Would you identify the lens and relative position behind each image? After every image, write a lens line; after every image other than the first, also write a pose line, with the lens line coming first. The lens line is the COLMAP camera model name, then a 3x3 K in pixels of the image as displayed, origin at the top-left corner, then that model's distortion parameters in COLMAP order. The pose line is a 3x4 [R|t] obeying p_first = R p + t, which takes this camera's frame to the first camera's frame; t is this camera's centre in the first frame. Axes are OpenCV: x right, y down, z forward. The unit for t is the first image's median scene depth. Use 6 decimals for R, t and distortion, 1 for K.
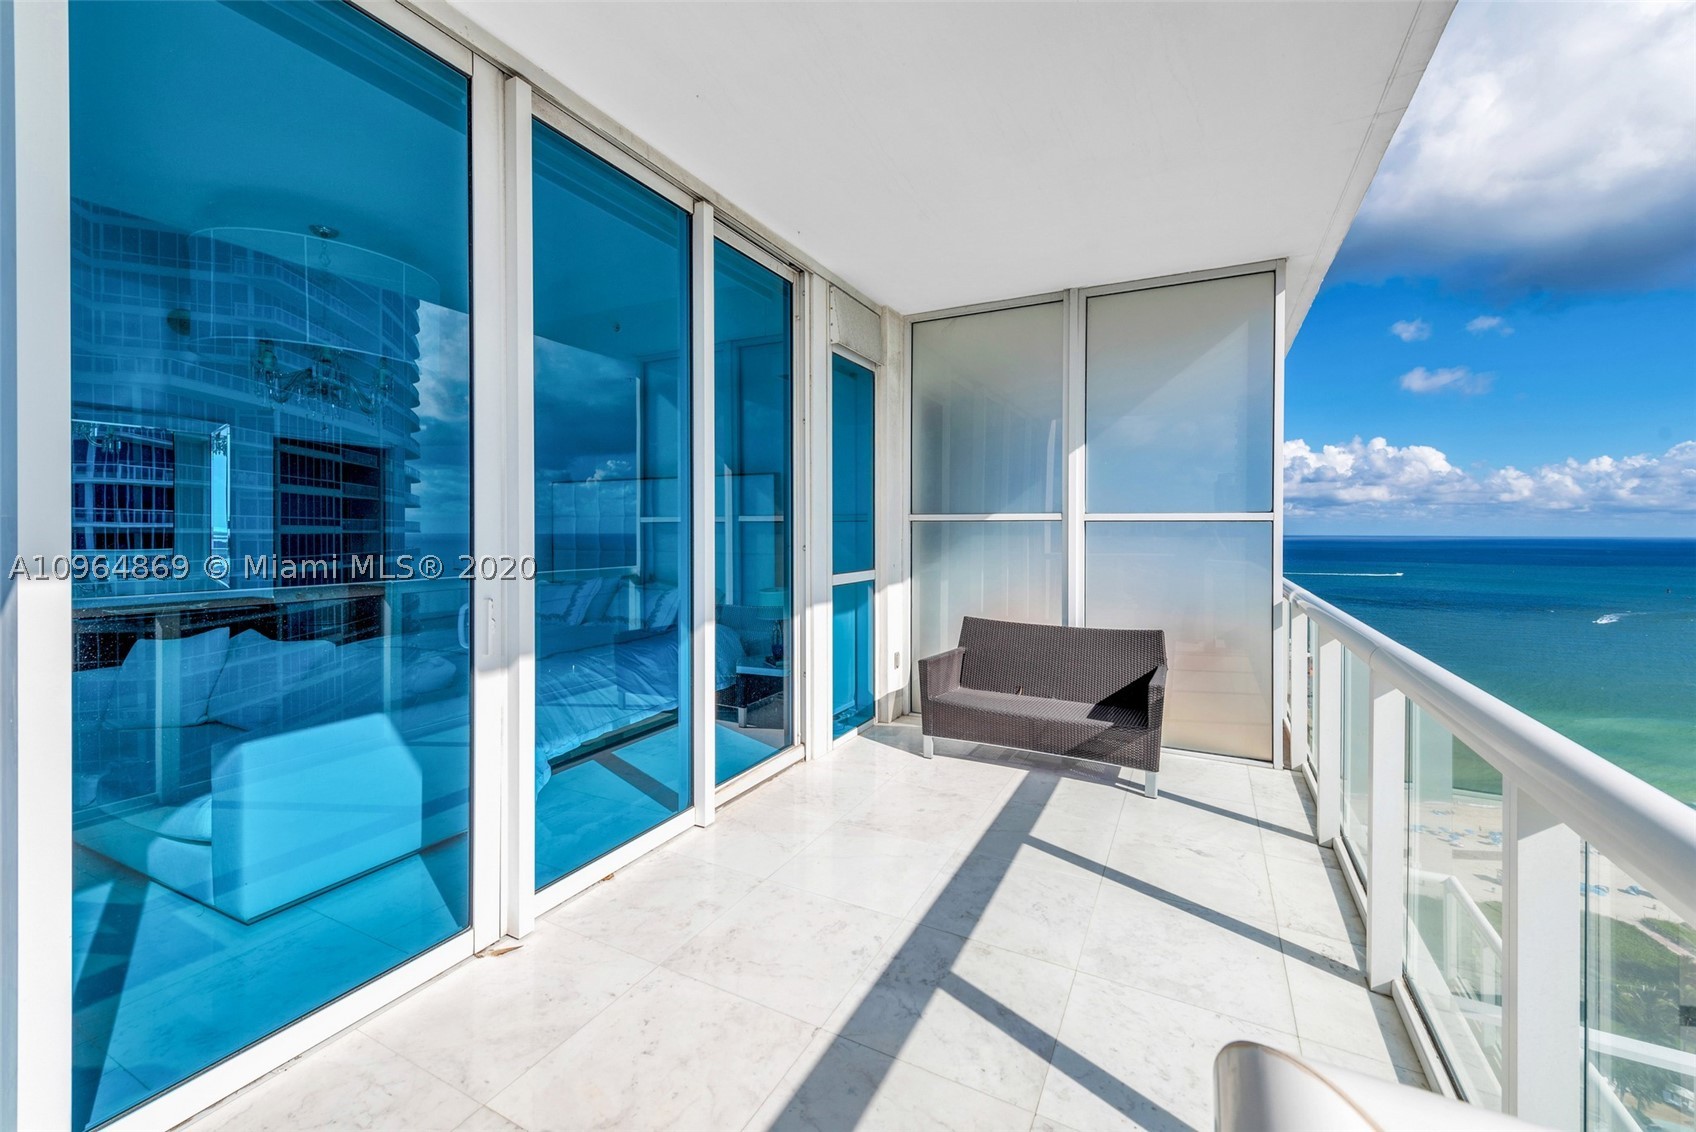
lens RADIAL K [[624.1, 0, 812.8], [0, 624.1, 565.9], [0, 0, 1]] dist [0.007851, -0.003150]
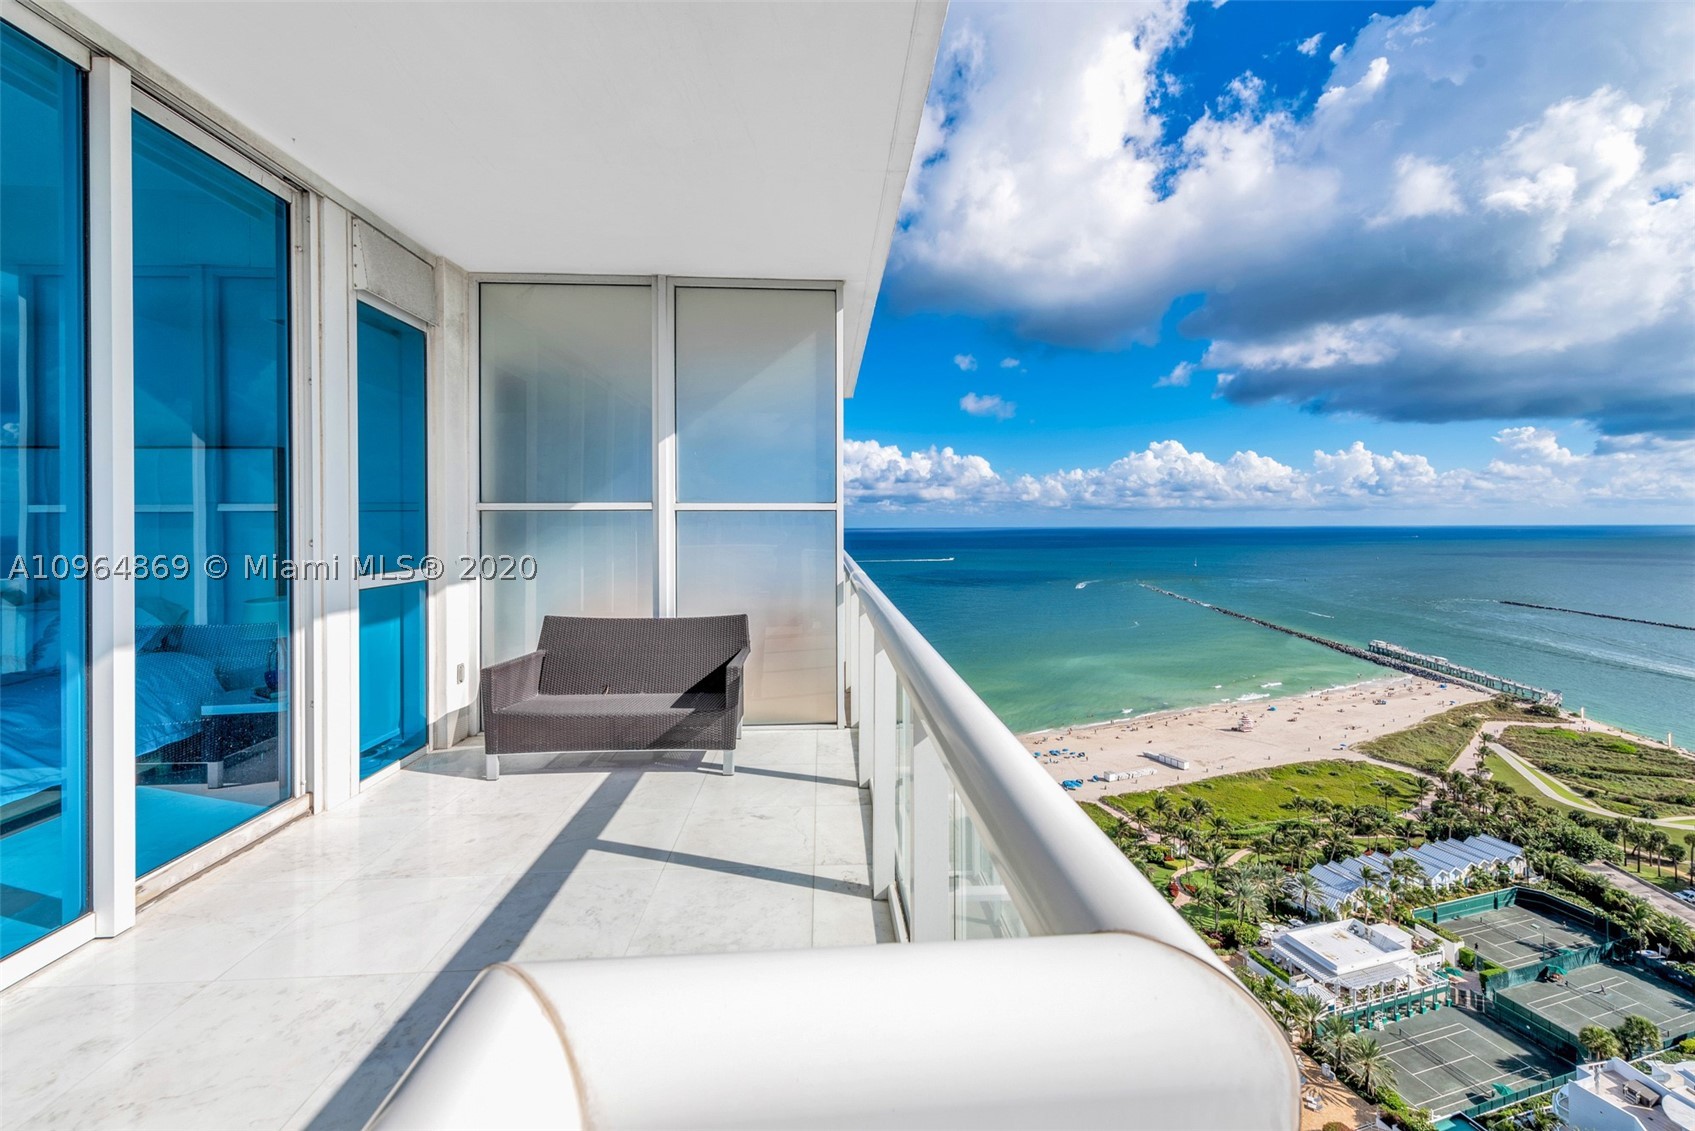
lens RADIAL K [[671.9, 0, 847.5], [0, 671.9, 565.5], [0, 0, 1]] dist [0.008637, -0.004592]
pose [[0.870146, -0.037089, 0.491397, 0.156158], [0.041682, 0.999130, 0.001603, 0.026029], [-0.491029, 0.019088, 0.870934, -0.064393]]
